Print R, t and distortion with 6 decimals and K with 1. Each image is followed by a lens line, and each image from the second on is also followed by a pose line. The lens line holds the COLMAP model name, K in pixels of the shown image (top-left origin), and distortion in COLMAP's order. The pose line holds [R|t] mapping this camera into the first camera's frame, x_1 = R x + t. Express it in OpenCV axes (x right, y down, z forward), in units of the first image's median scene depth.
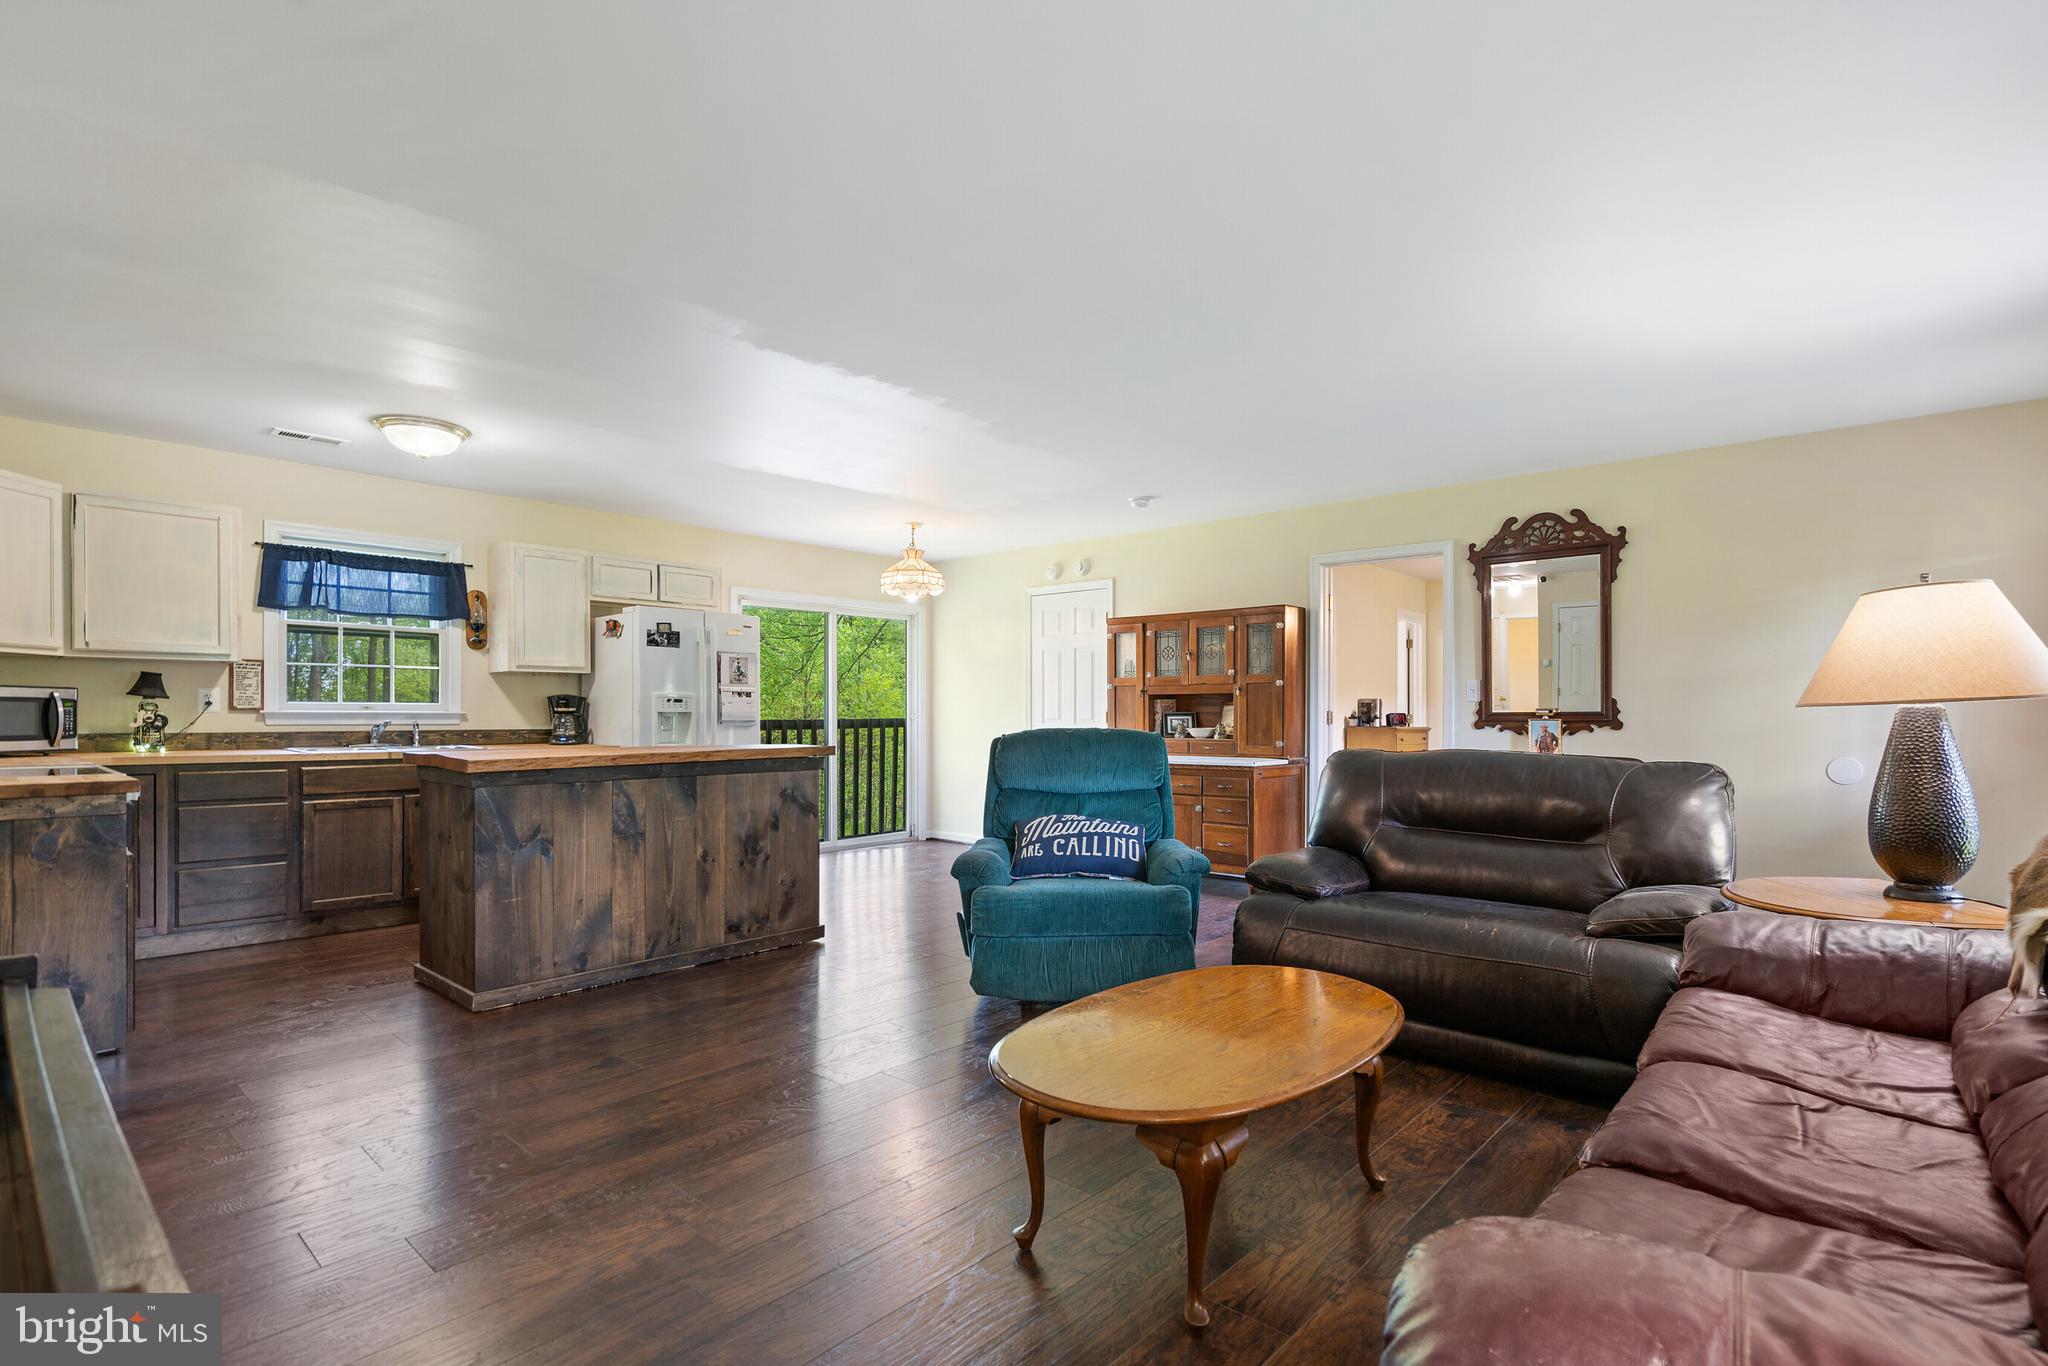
lens RADIAL K [[996.0, 0, 1045.6], [0, 996.0, 713.6], [0, 0, 1]] dist [0.006107, 0.000668]
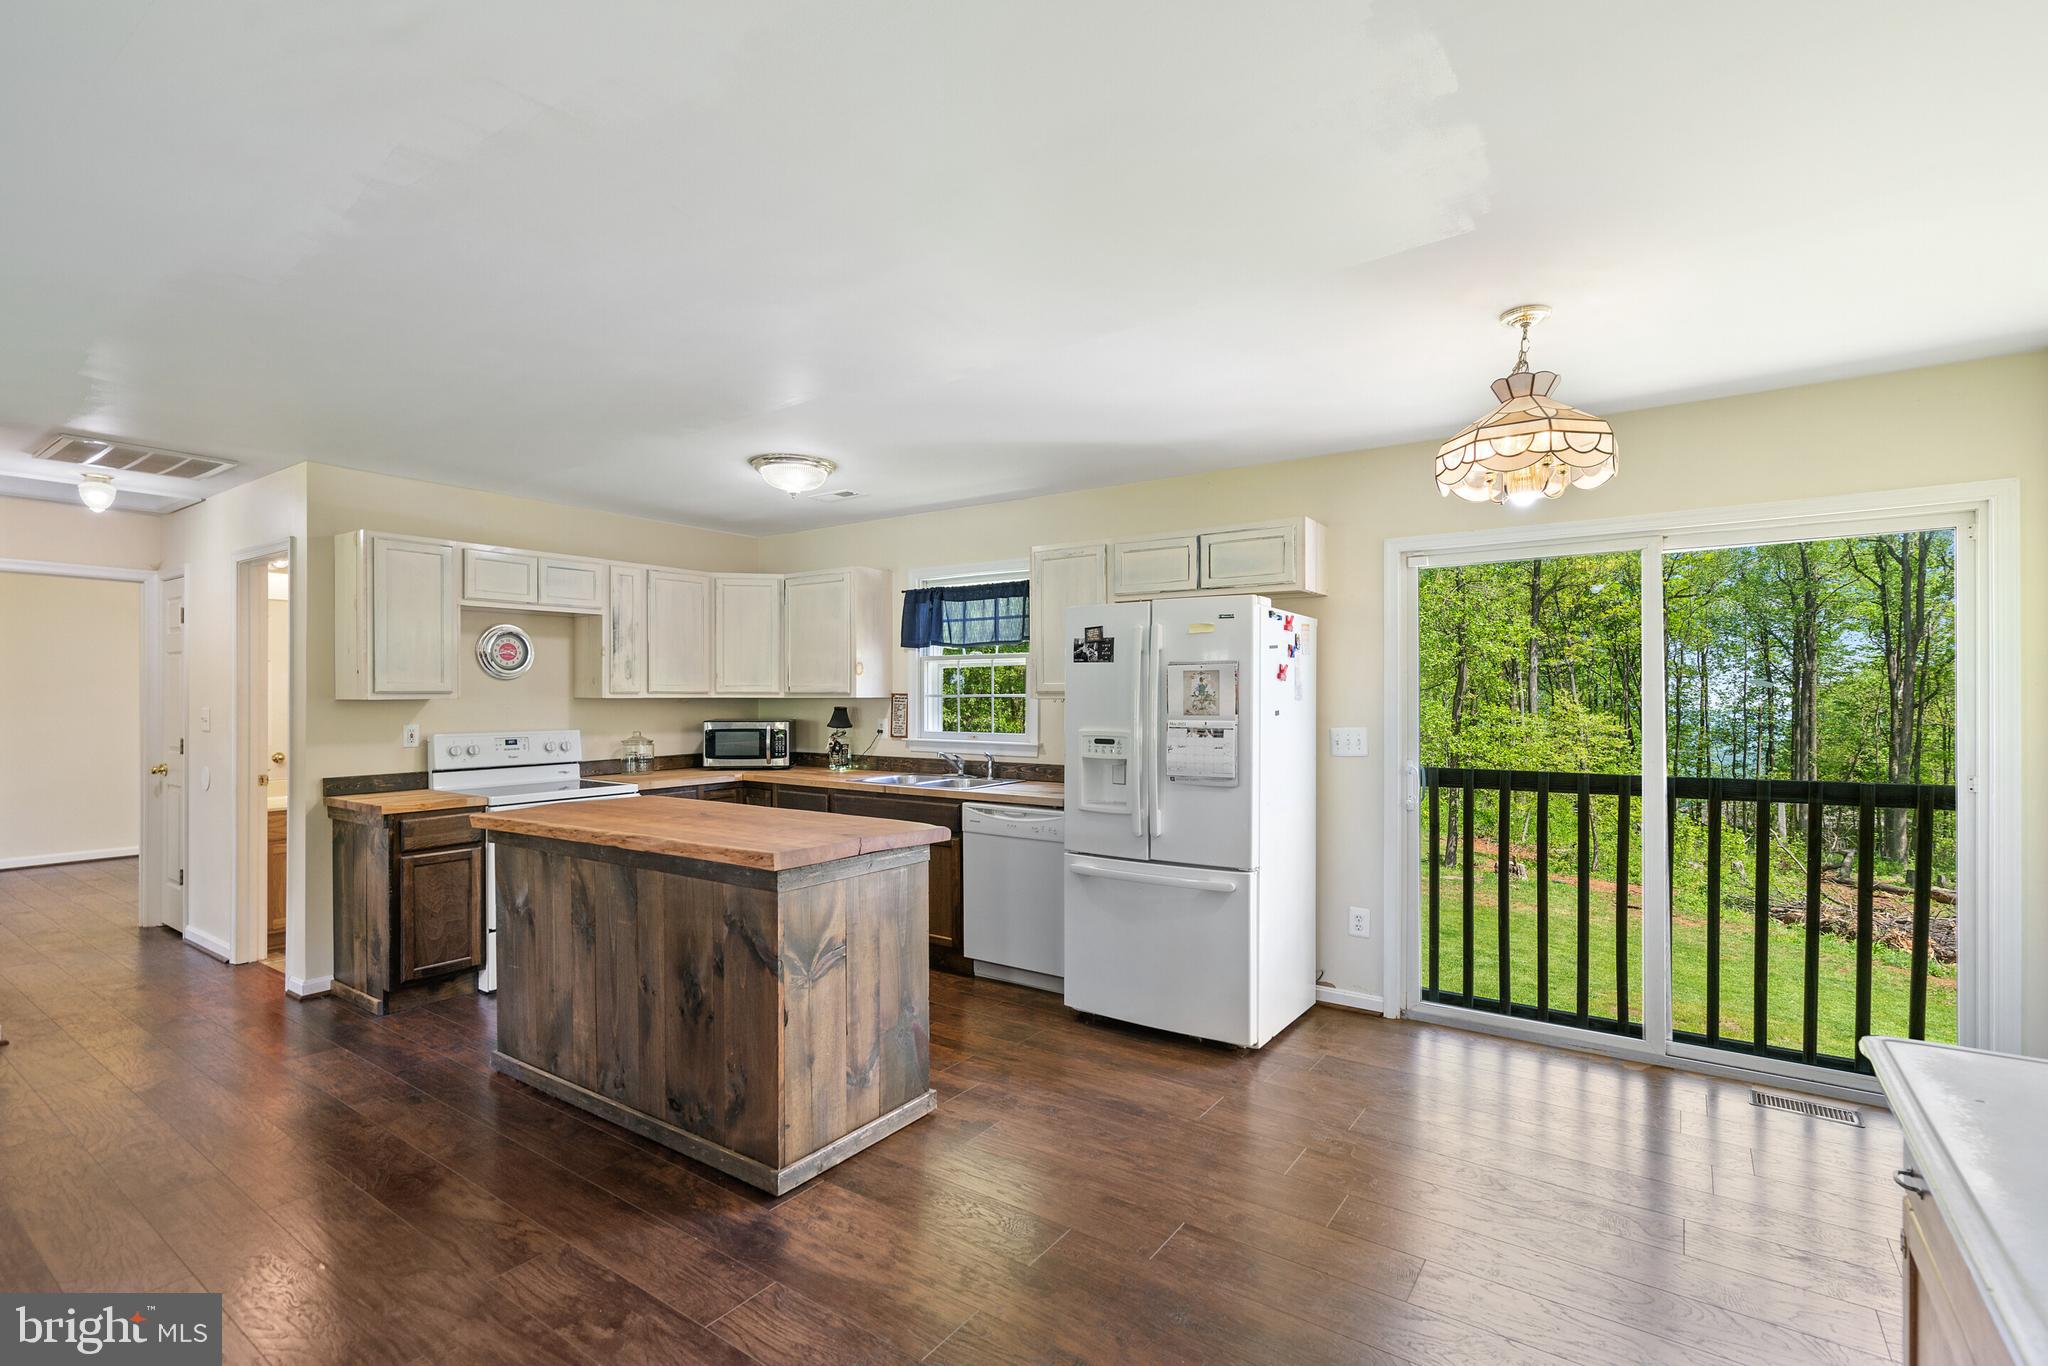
lens RADIAL K [[947.7, 0, 1008.1], [0, 947.7, 693.0], [0, 0, 1]] dist [-0.002541, 0.003195]
pose [[0.107209, -0.005794, -0.994220, 0.288134], [0.000151, 0.999983, -0.005811, -0.047347], [0.994236, 0.000473, 0.107208, 0.978730]]
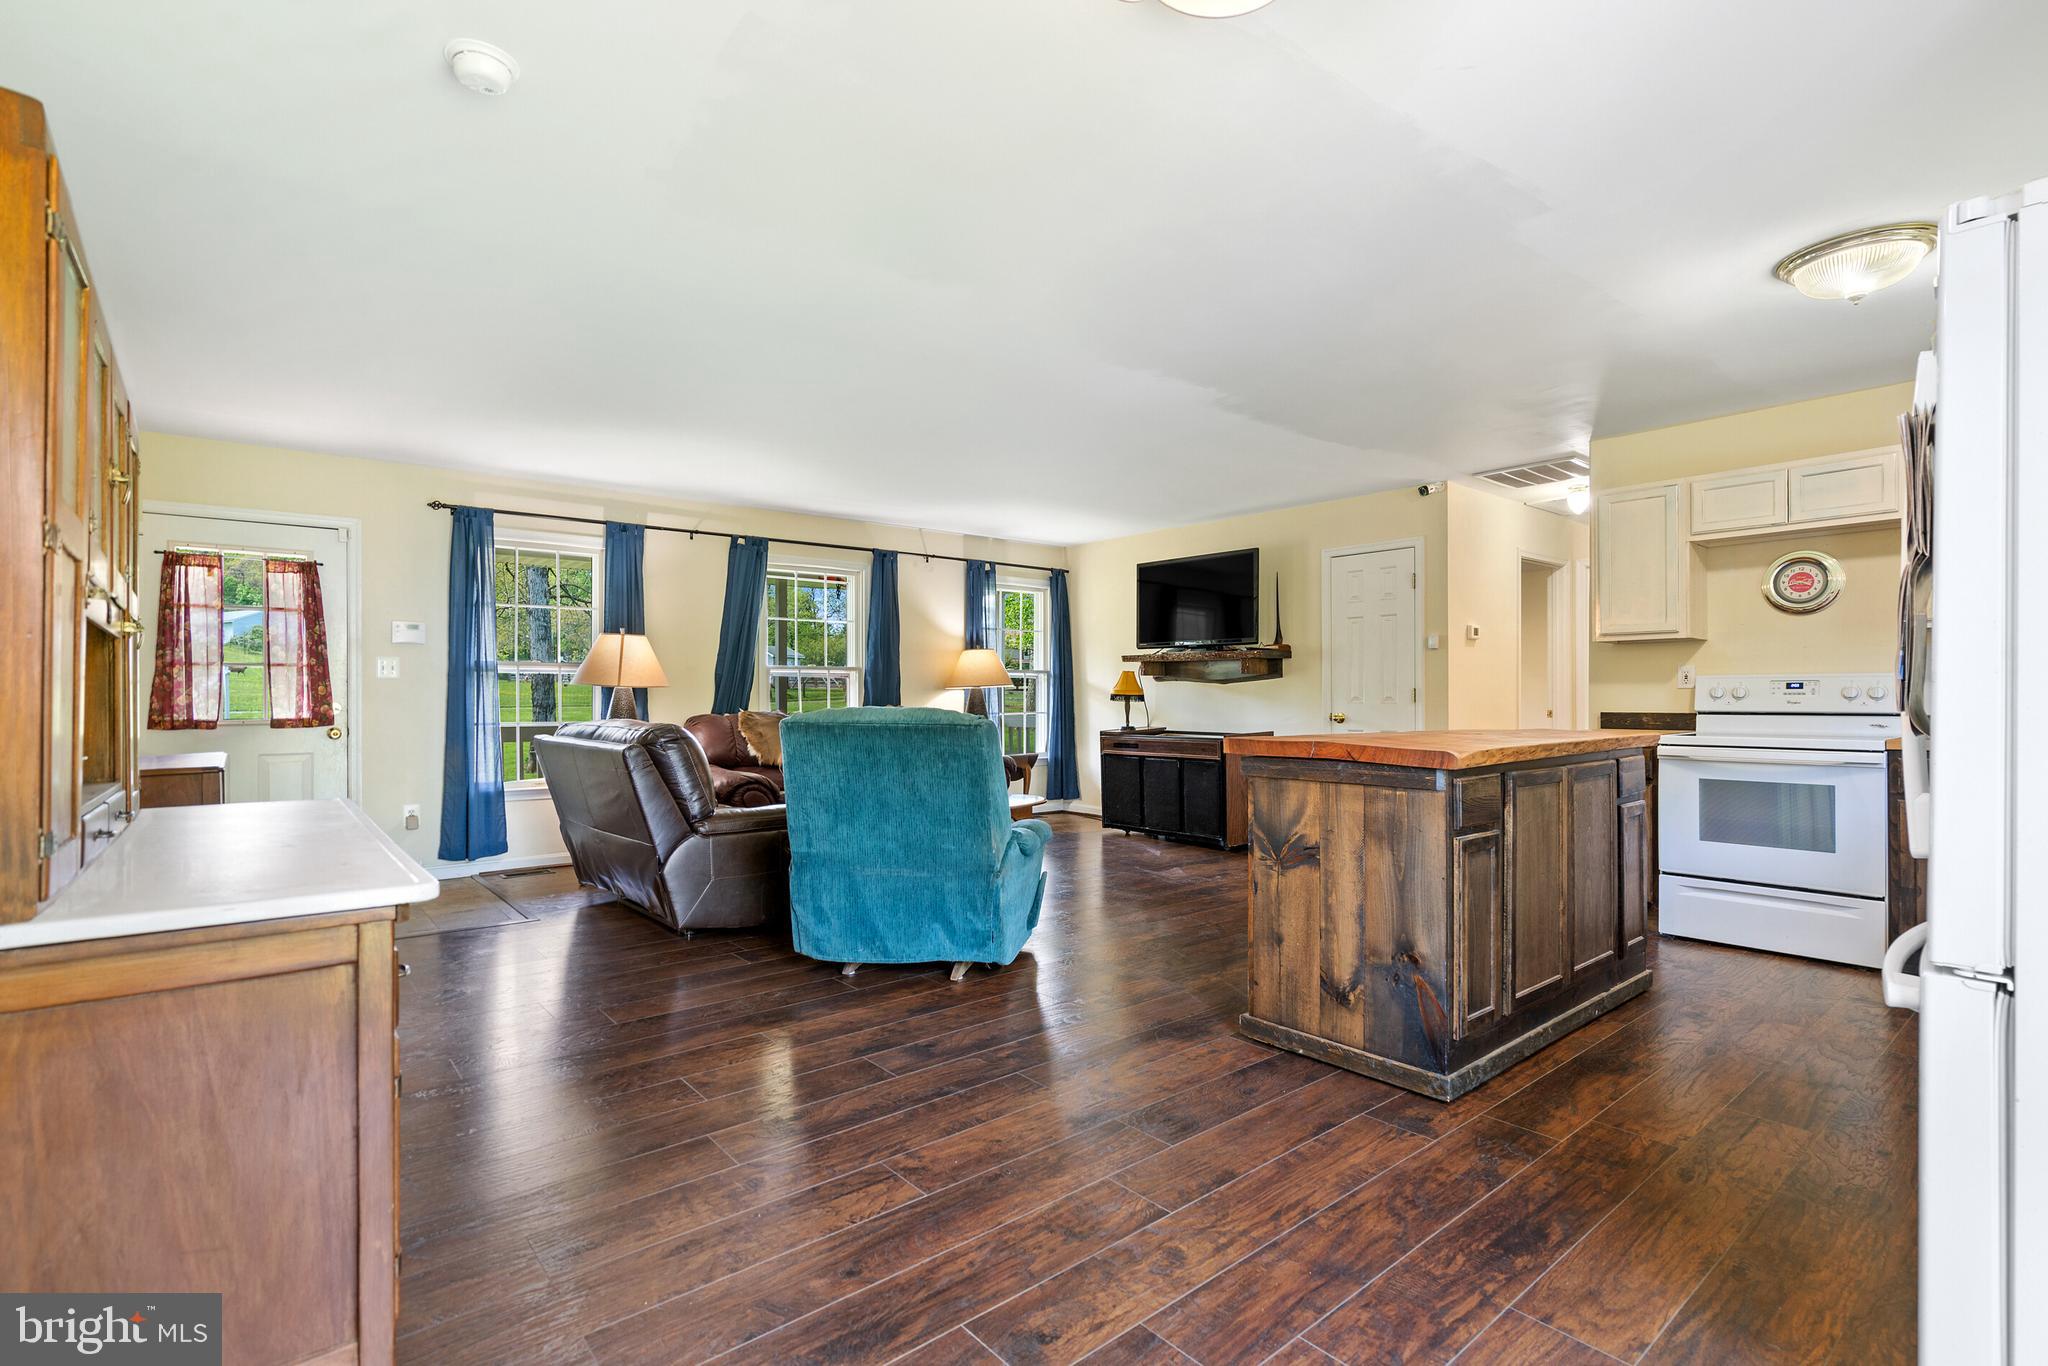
lens RADIAL K [[947.7, 0, 1016.3], [0, 947.7, 687.0], [0, 0, 1]] dist [-0.002541, 0.003195]
pose [[-0.988173, 0.000082, 0.153344, -0.159886], [-0.001071, 0.999972, -0.007434, 0.003395], [-0.153340, -0.007510, -0.988145, 1.496216]]
